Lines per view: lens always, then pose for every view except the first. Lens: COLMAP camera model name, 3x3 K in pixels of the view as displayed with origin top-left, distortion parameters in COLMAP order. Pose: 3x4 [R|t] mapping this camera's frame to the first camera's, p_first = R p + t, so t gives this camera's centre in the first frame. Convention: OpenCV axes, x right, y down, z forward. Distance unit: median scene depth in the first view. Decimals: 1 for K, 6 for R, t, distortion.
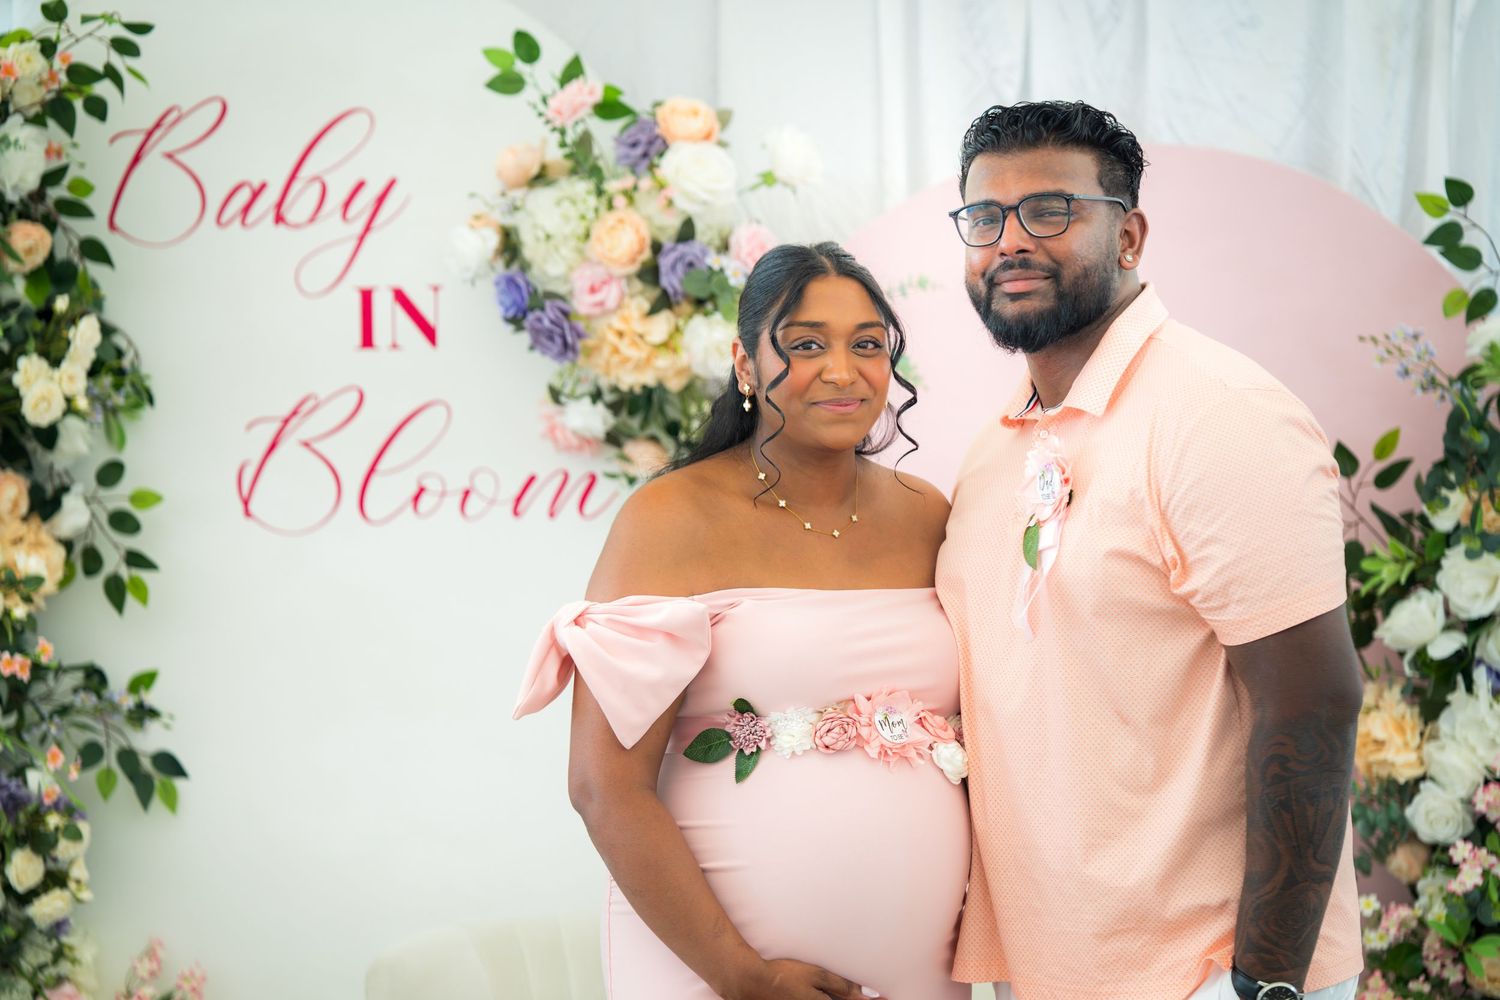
lens RADIAL K [[3503.9, 0, 750.0], [0, 3503.9, 500.0], [0, 0, 1]] dist [0.029067, -0.042491]
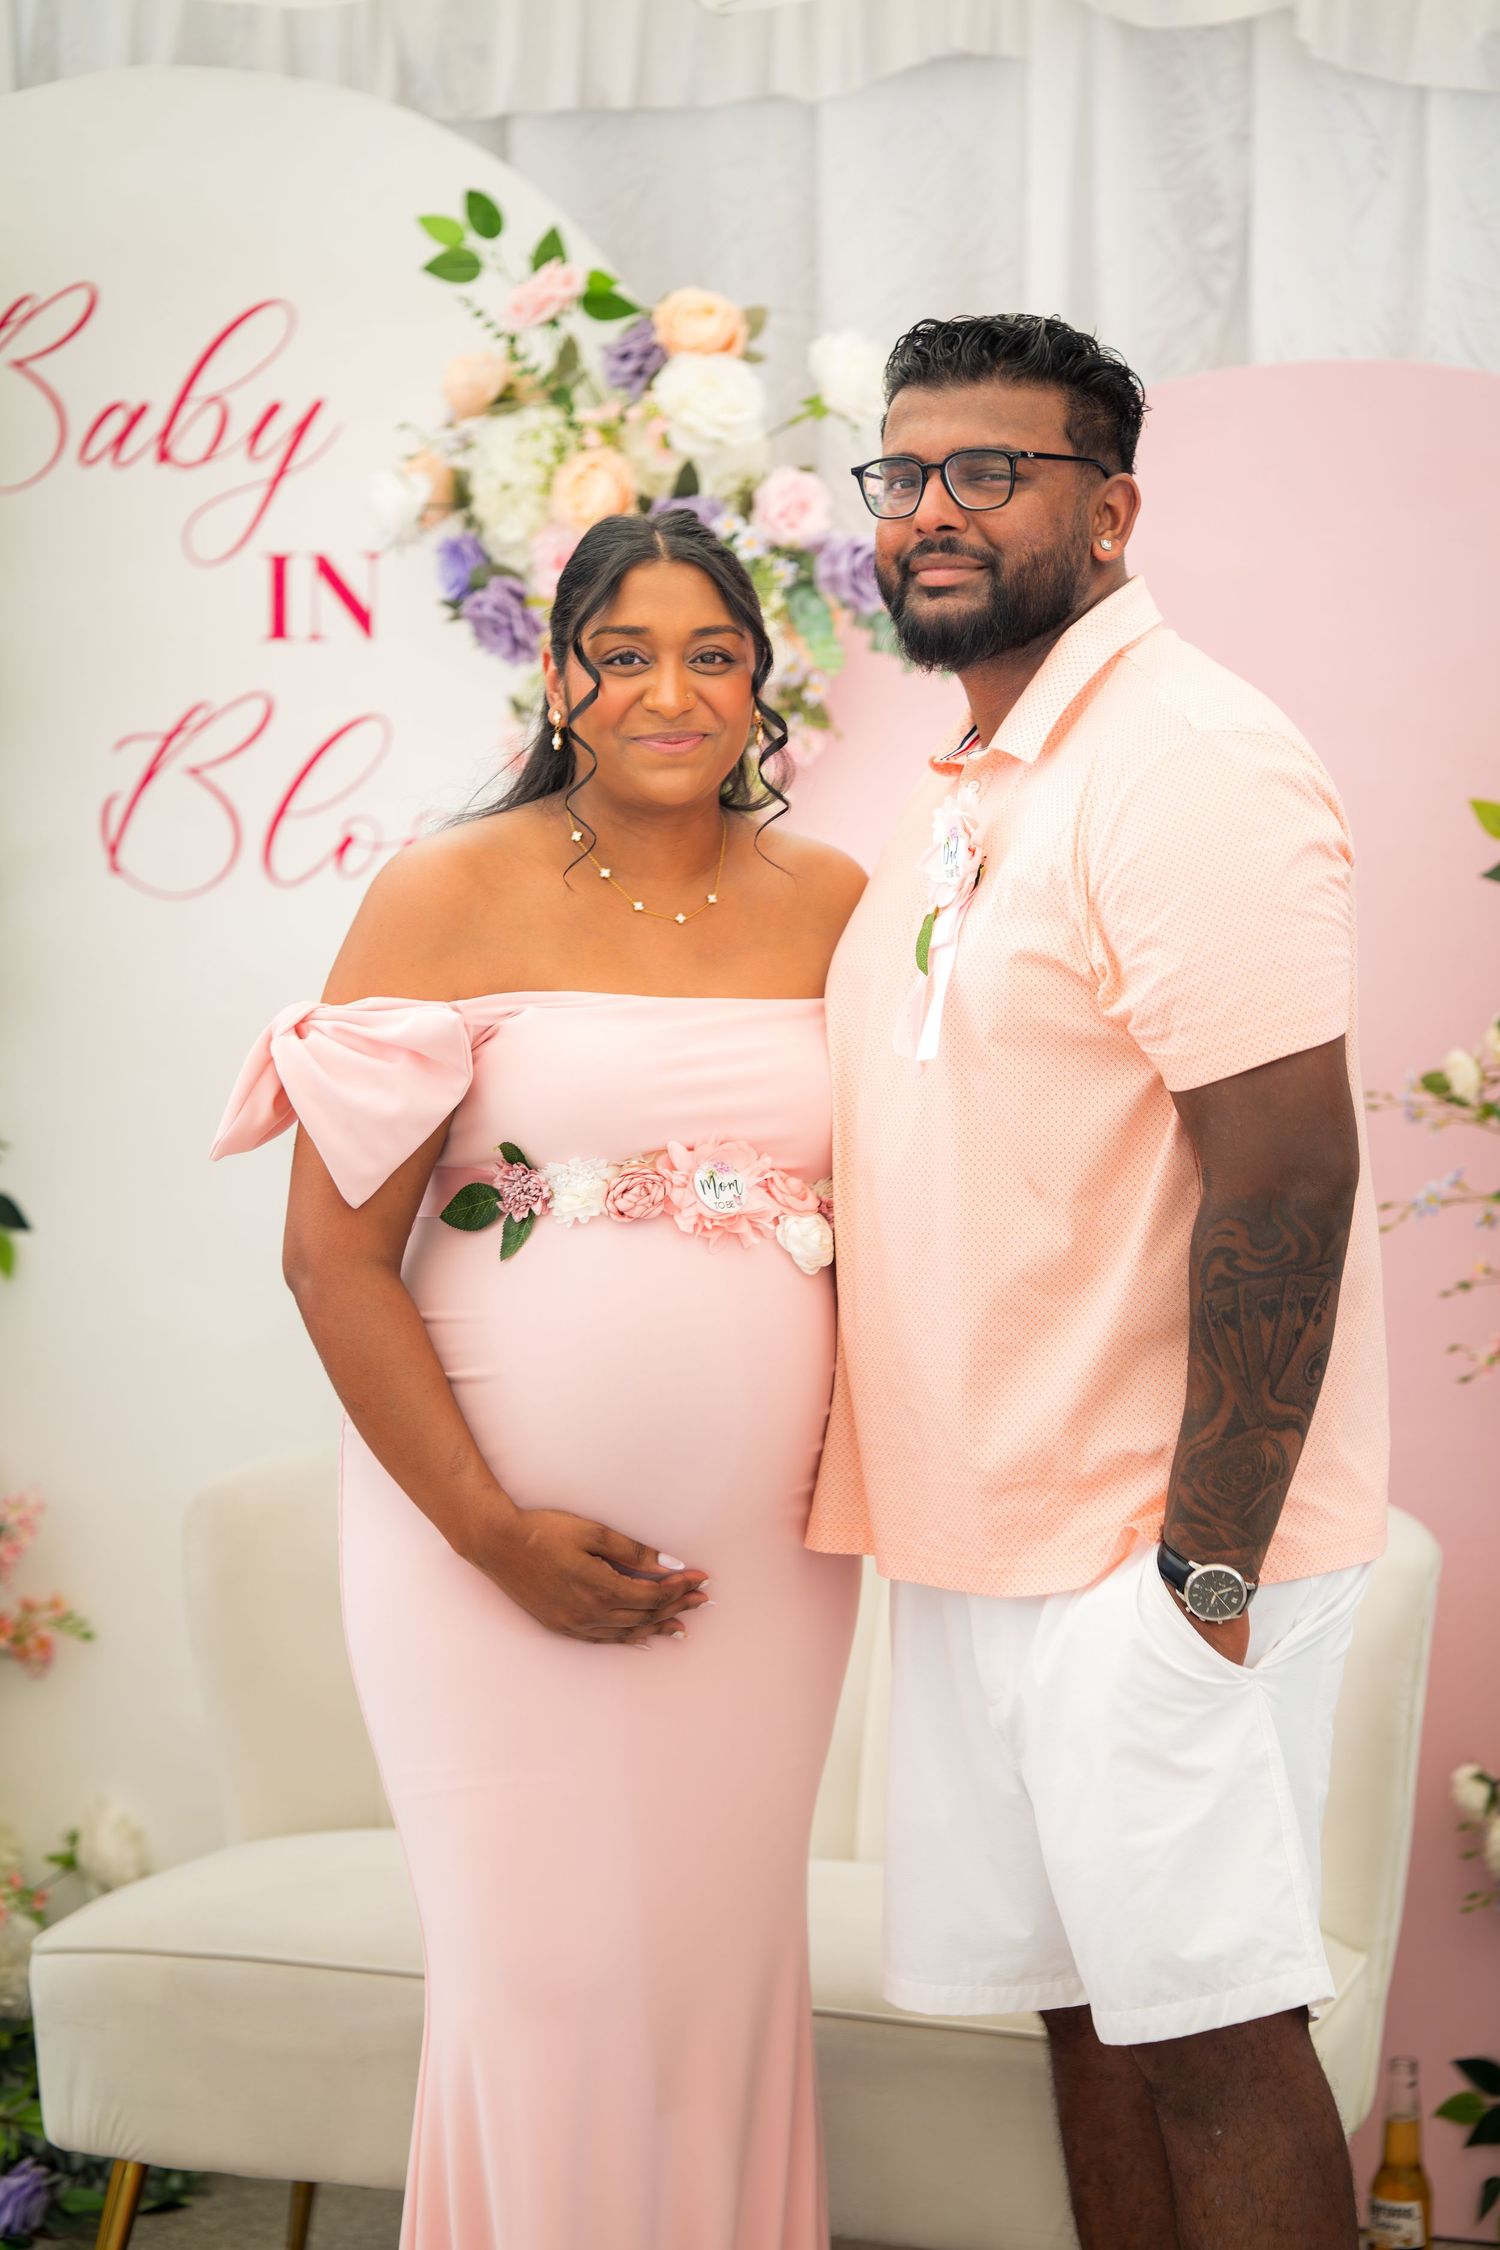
lens RADIAL K [[5255.9, 0, 750.0], [0, 5255.9, 1125.0], [0, 0, 1]] dist [0.029067, -0.042491]
pose [[0.987859, 0.031220, -0.152187, 0.158916], [-0.022989, 0.998191, 0.055545, -0.006545], [0.153646, -0.051372, 0.986790, -0.048524]]
